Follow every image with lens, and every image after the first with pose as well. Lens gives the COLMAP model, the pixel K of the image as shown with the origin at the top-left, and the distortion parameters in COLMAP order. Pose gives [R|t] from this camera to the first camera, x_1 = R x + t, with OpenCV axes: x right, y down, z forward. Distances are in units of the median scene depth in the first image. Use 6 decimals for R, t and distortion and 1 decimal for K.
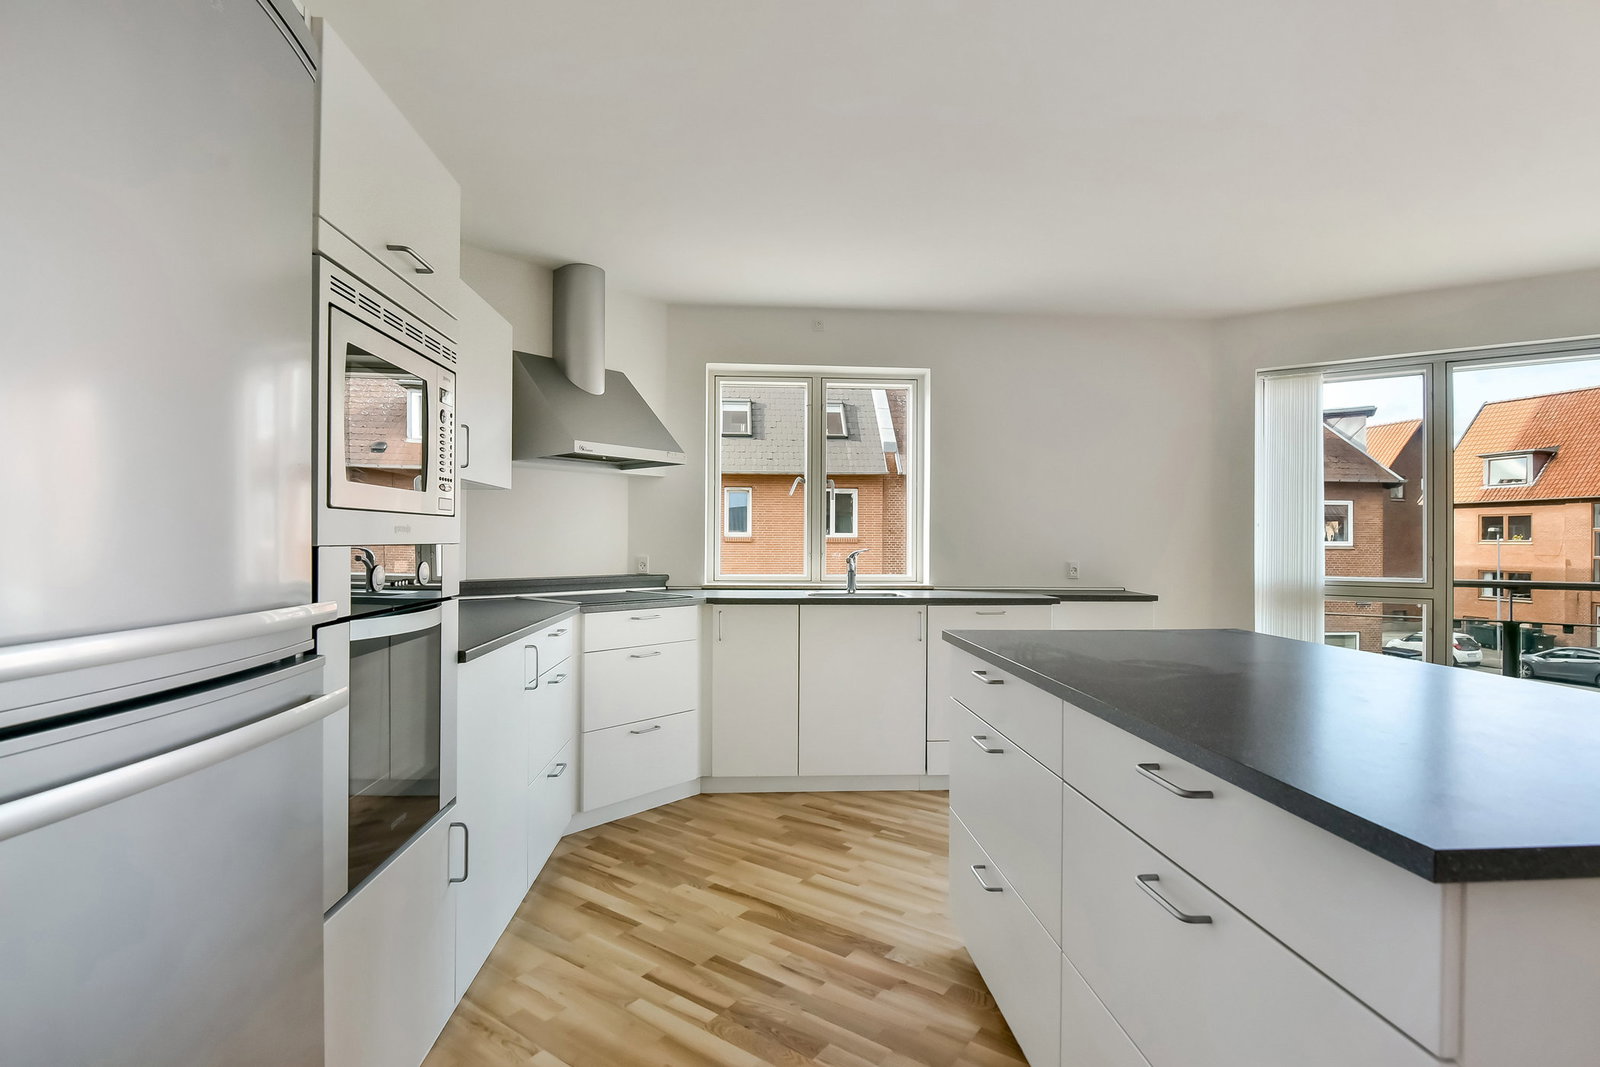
lens RADIAL K [[773.4, 0, 789.8], [0, 773.4, 535.4], [0, 0, 1]] dist [-0.000931, -0.000130]
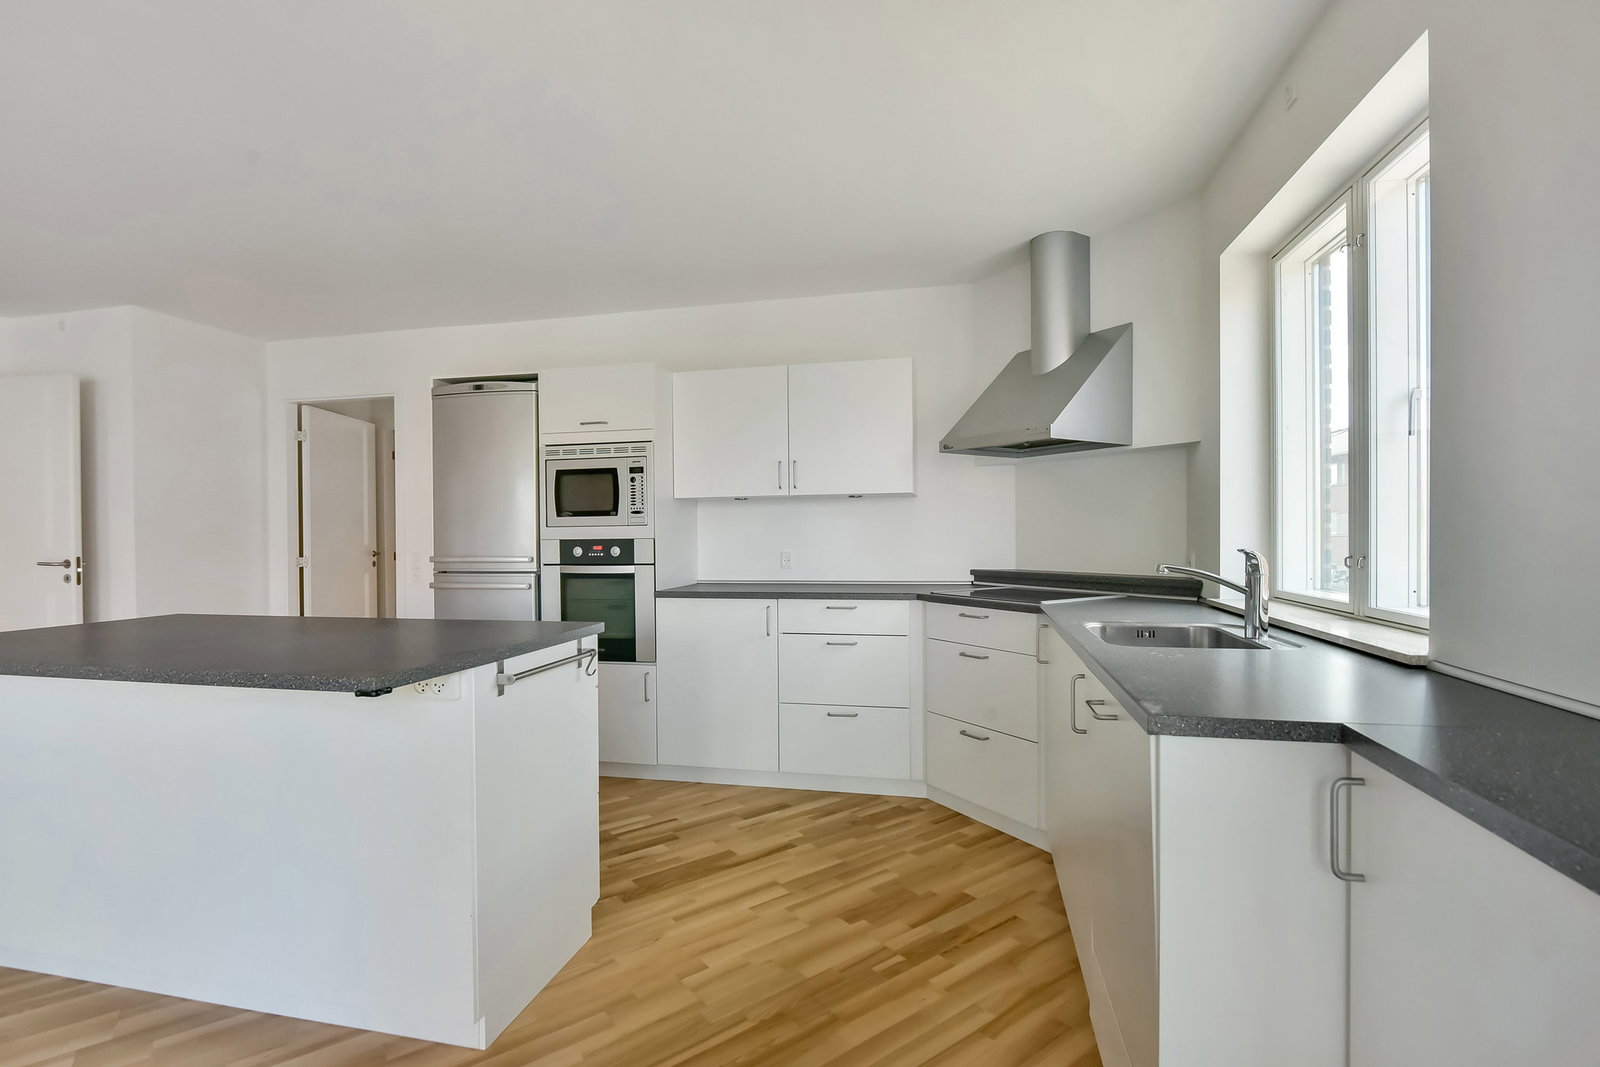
lens RADIAL K [[744.5, 0, 797.8], [0, 744.5, 539.7], [0, 0, 1]] dist [0.000887, 0.000145]
pose [[-0.275608, 0.002517, -0.961267, 0.760424], [0.013144, 0.999913, -0.001151, 0.011919], [0.961180, -0.012952, -0.275617, 1.072567]]
